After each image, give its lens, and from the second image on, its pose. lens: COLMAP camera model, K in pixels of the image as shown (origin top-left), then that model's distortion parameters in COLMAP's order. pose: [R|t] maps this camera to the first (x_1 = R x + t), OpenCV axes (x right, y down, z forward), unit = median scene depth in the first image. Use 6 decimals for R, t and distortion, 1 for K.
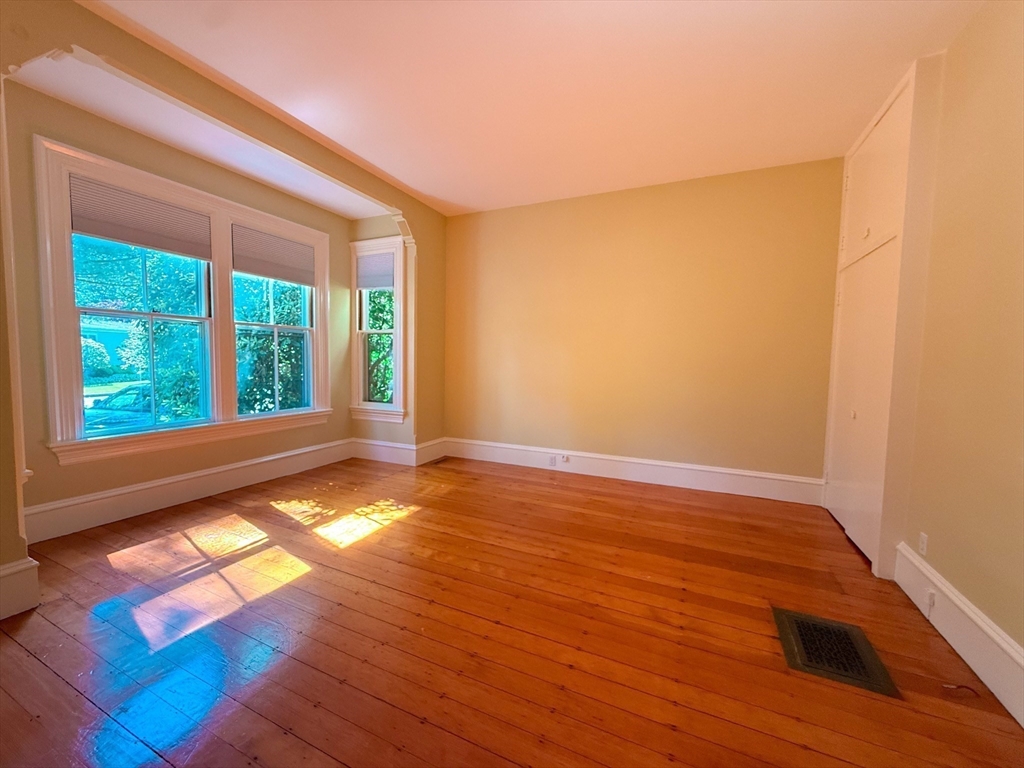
lens RADIAL K [[411.5, 0, 511.0], [0, 411.5, 382.3], [0, 0, 1]] dist [0.006767, -0.000280]
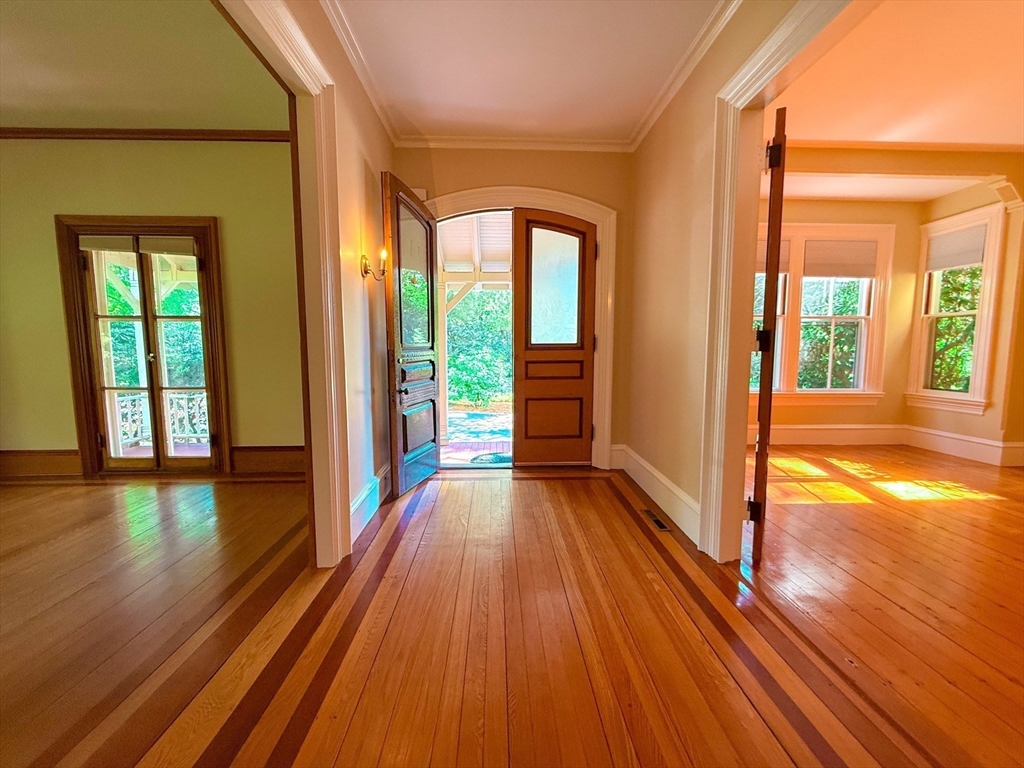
lens RADIAL K [[411.5, 0, 511.0], [0, 411.5, 382.3], [0, 0, 1]] dist [0.006767, -0.000280]
pose [[0.452636, 0.058348, -0.889784, 0.075163], [-0.048324, 0.997996, 0.040862, 0.044671], [0.890385, 0.024502, 0.454548, -0.343339]]
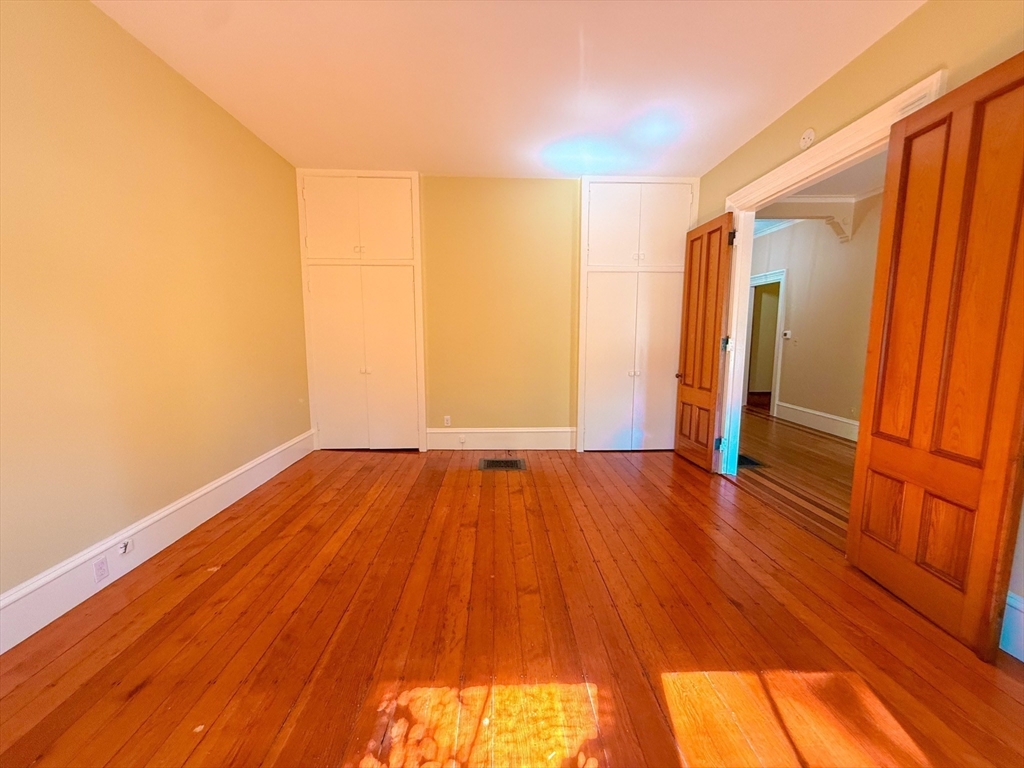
lens RADIAL K [[411.5, 0, 511.0], [0, 411.5, 382.3], [0, 0, 1]] dist [0.006767, -0.000280]
pose [[-0.448252, -0.124412, 0.885207, -0.505777], [0.047412, 0.985565, 0.162526, -0.068964], [-0.892649, 0.114822, -0.435883, 0.812762]]
